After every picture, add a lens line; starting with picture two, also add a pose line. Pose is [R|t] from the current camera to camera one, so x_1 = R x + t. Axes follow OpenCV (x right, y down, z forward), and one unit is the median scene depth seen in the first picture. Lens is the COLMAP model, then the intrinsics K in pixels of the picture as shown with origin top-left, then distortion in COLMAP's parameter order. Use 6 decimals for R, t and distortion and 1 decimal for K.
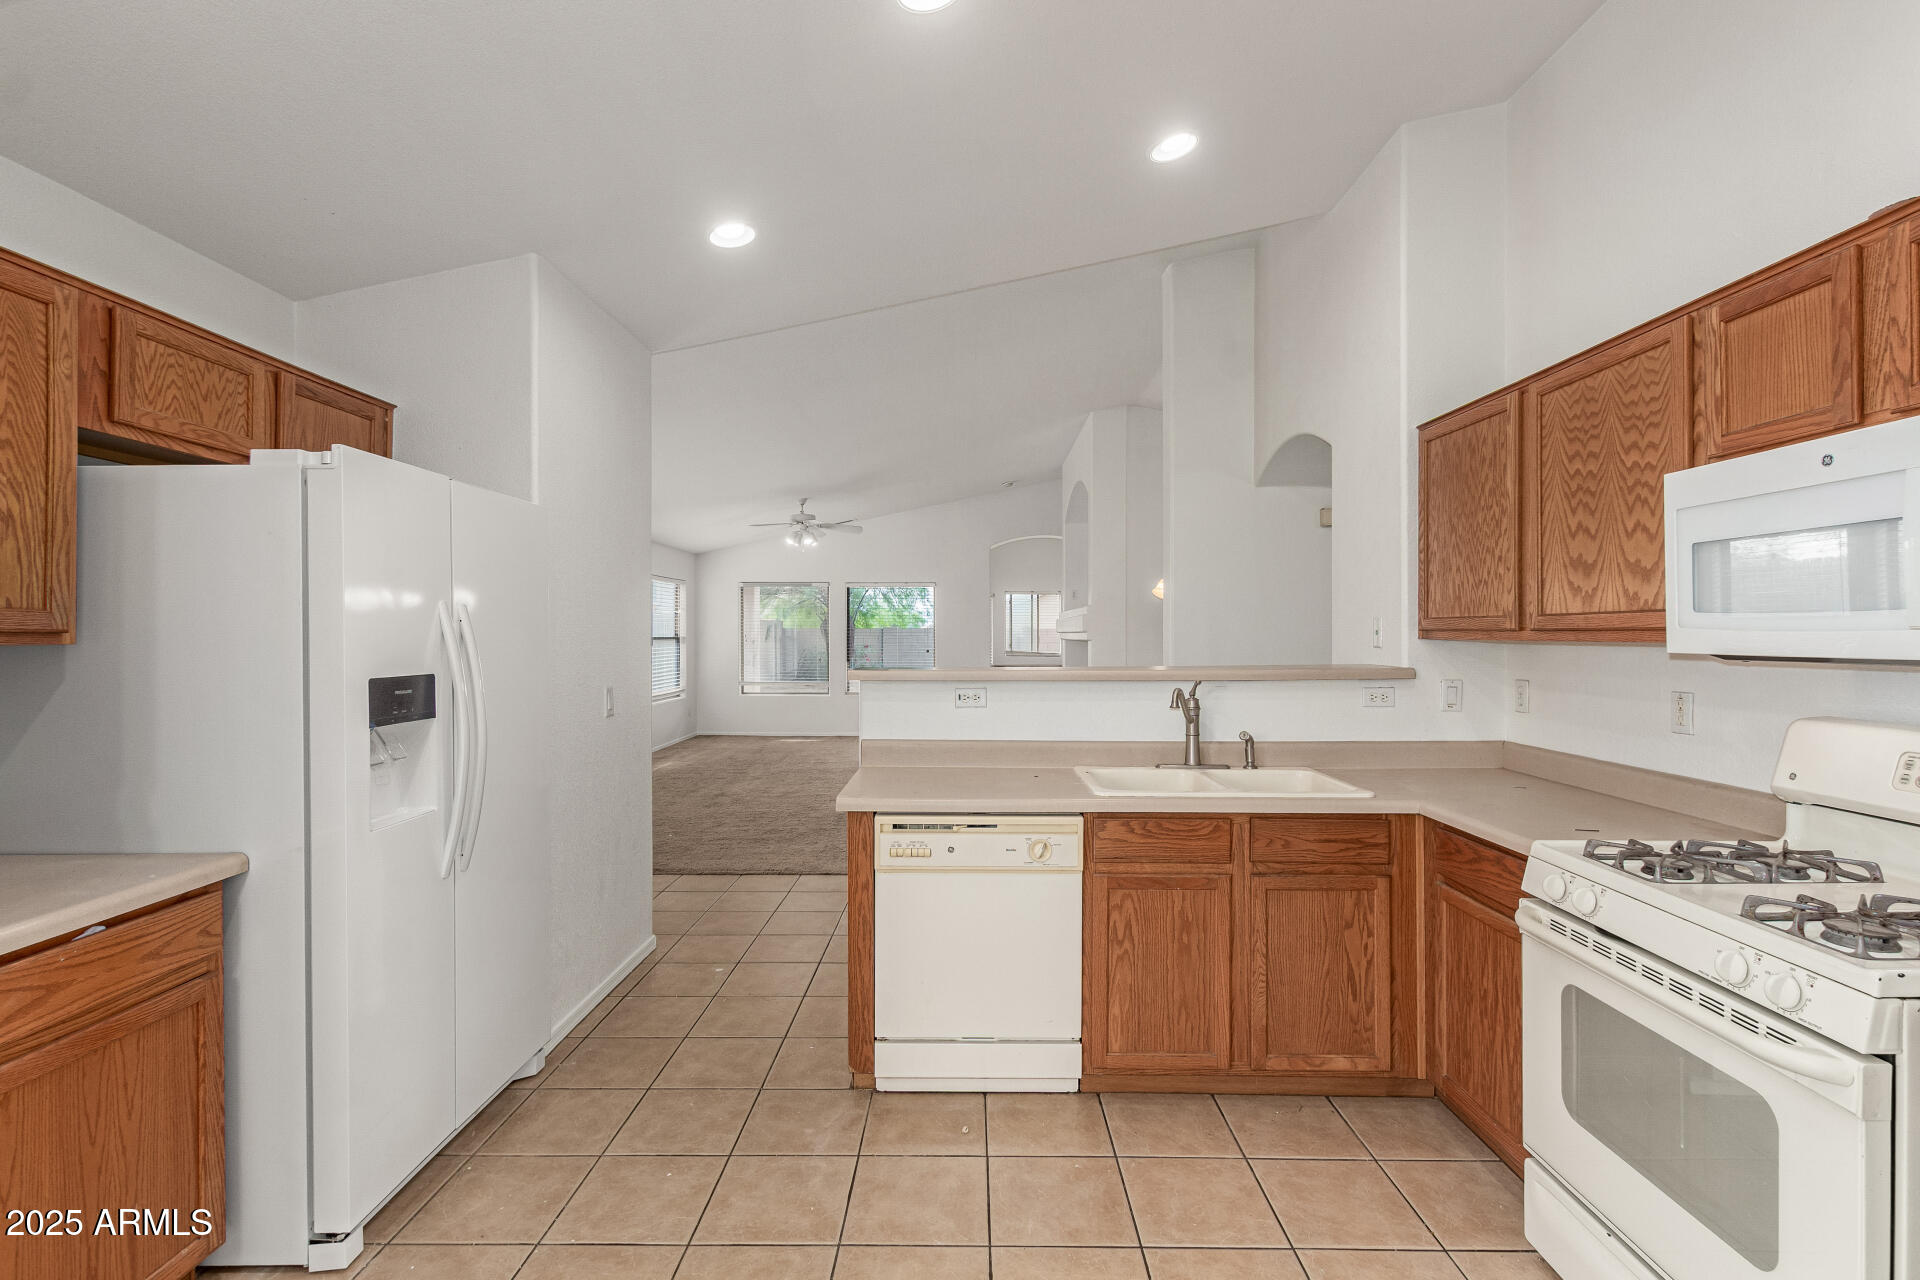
lens RADIAL K [[885.2, 0, 959.2], [0, 885.2, 633.6], [0, 0, 1]] dist [0.002445, -0.001400]
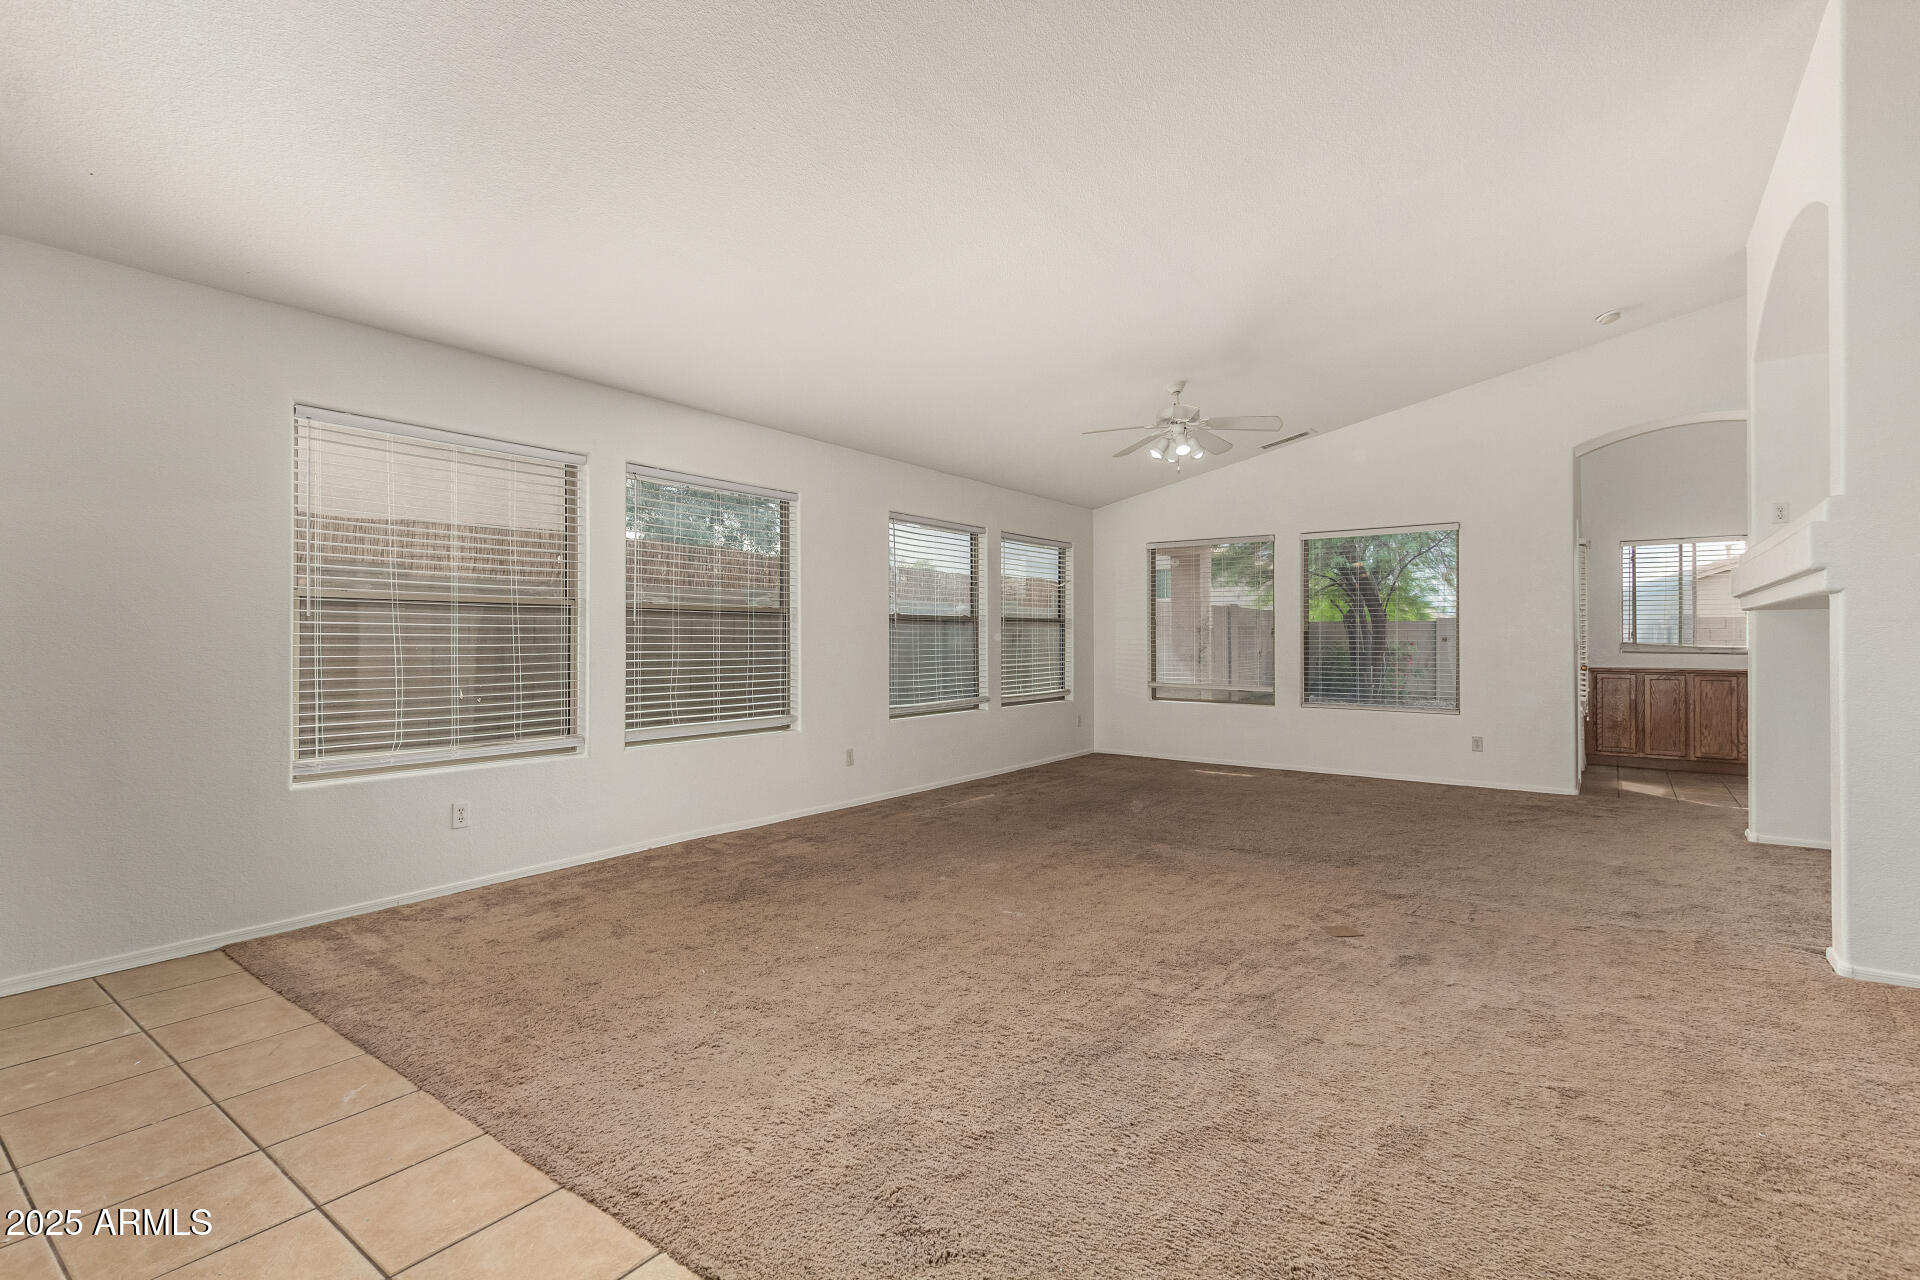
lens RADIAL K [[885.2, 0, 959.2], [0, 885.2, 633.6], [0, 0, 1]] dist [0.002445, -0.001400]
pose [[0.813855, -0.003156, -0.581059, 0.207921], [0.000594, 0.999989, -0.004599, 0.087840], [0.581068, 0.003398, 0.813848, 1.577084]]
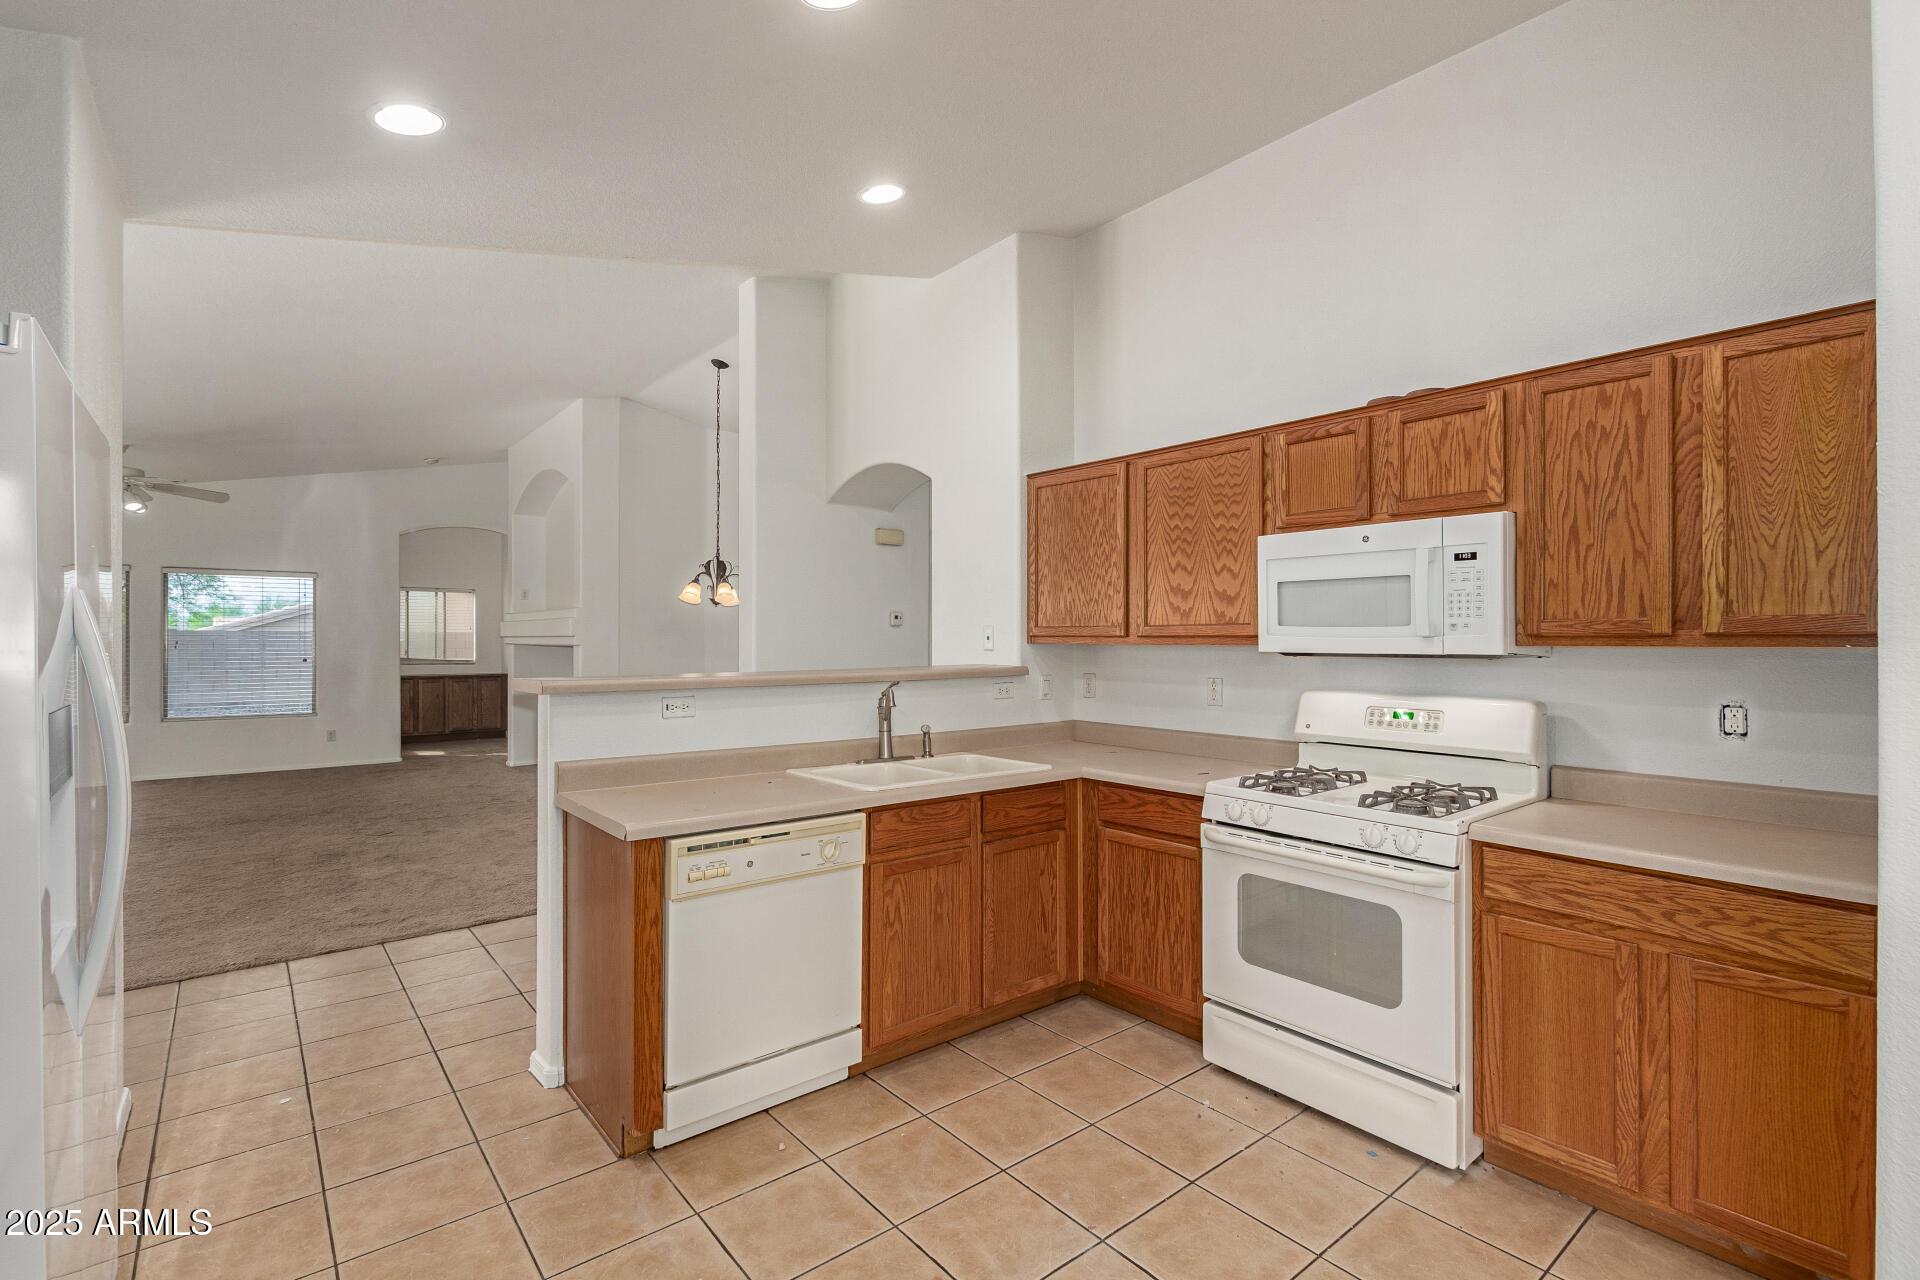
lens RADIAL K [[885.1, 0, 970.5], [0, 885.1, 637.7], [0, 0, 1]] dist [0.001094, -0.000157]
pose [[0.761374, 0.001517, 0.648311, -0.449894], [-0.000994, 0.999999, -0.001174, -0.000364], [-0.648312, 0.000250, 0.761375, 0.114985]]
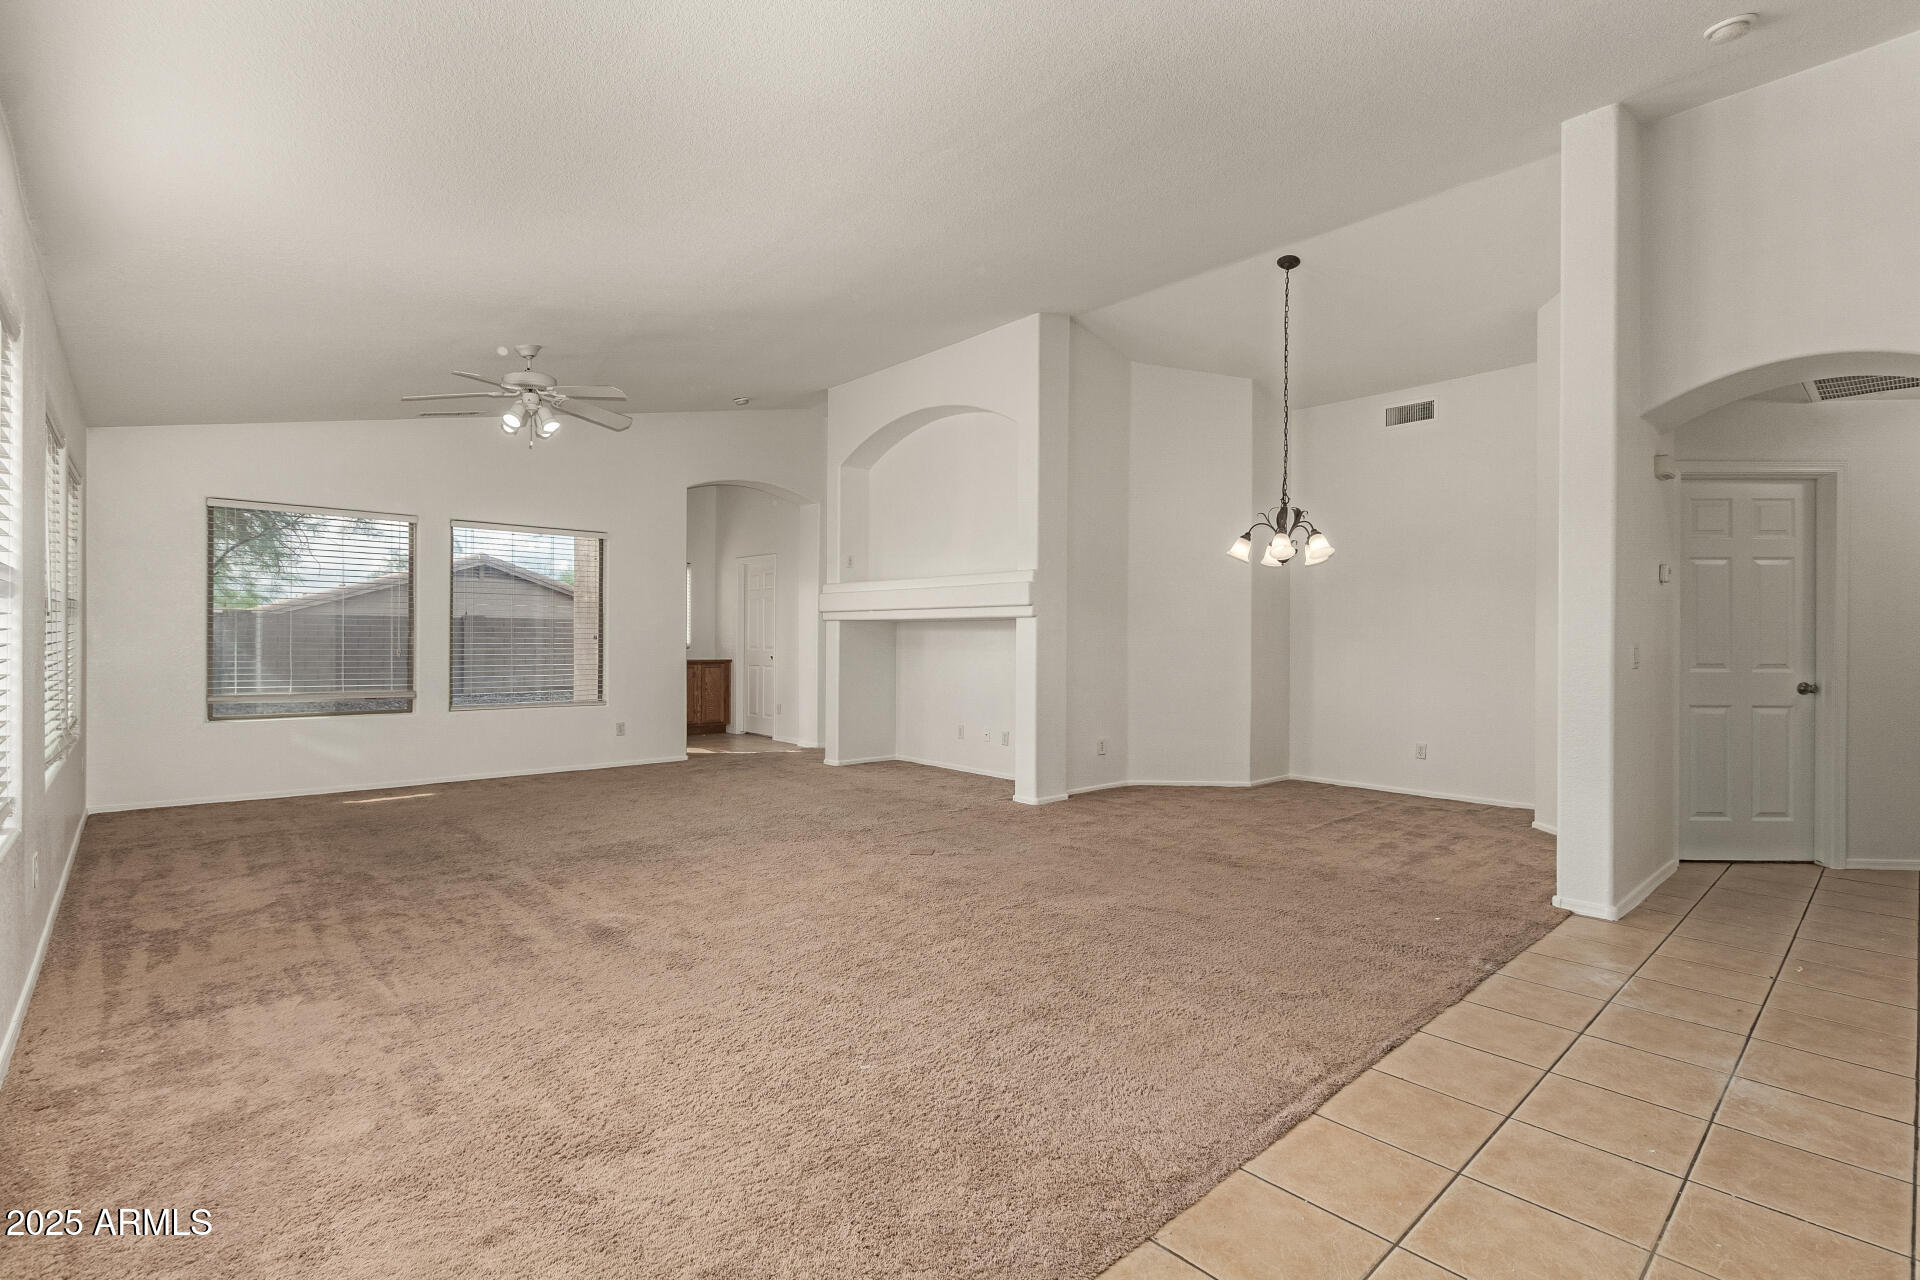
lens RADIAL K [[868.5, 0, 965.5], [0, 868.5, 637.6], [0, 0, 1]] dist [0.001921, 0.000497]
pose [[0.734975, 0.007522, 0.678053, -1.276248], [-0.007660, 0.999967, -0.002790, 0.087949], [-0.678051, -0.003144, 0.735008, 1.602015]]
